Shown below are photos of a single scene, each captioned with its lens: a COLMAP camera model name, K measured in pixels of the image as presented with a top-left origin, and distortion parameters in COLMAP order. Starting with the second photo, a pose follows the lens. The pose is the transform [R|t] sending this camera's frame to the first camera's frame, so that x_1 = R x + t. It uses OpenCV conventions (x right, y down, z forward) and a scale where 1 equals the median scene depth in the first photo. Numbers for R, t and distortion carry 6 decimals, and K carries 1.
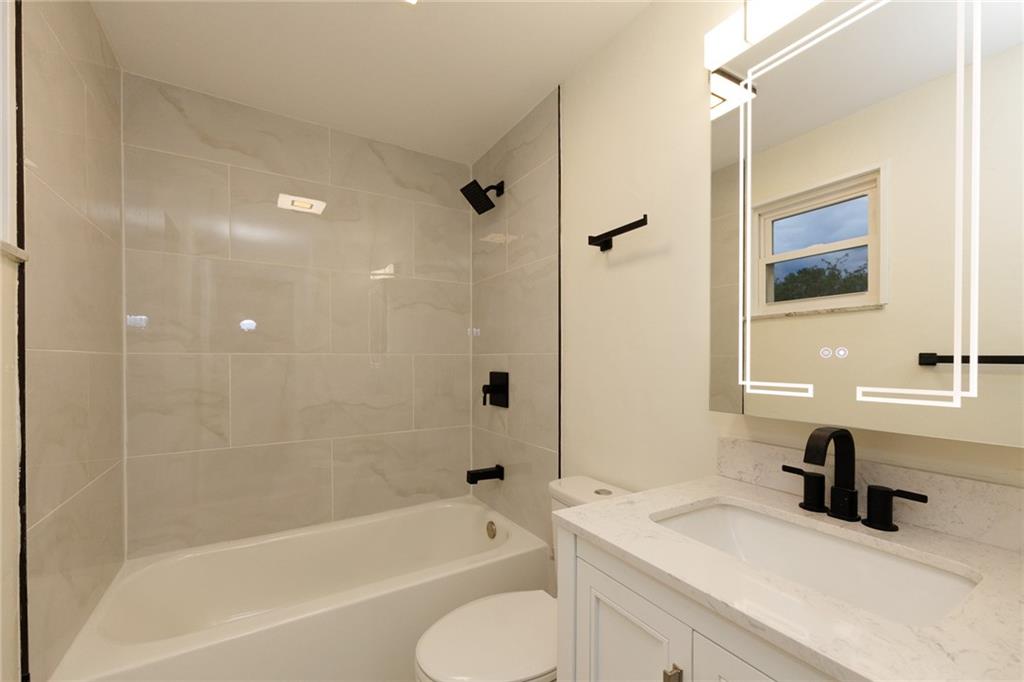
lens RADIAL K [[418.8, 0, 509.7], [0, 418.8, 364.9], [0, 0, 1]] dist [-0.000315, 0.000550]
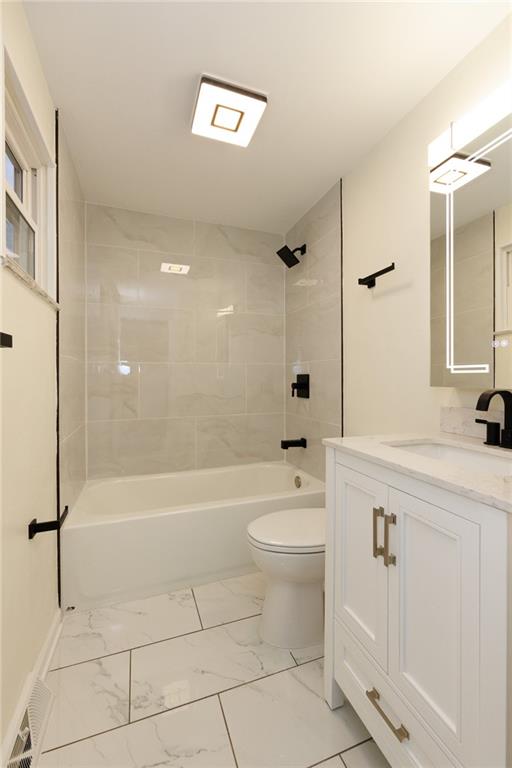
lens RADIAL K [[314.1, 0, 255.1], [0, 314.1, 380.5], [0, 0, 1]] dist [-0.000315, 0.000550]
pose [[0.980417, -0.000469, -0.196930, 0.033470], [0.001545, 0.999985, 0.005308, 0.040012], [0.196924, -0.005508, 0.980403, -0.141426]]
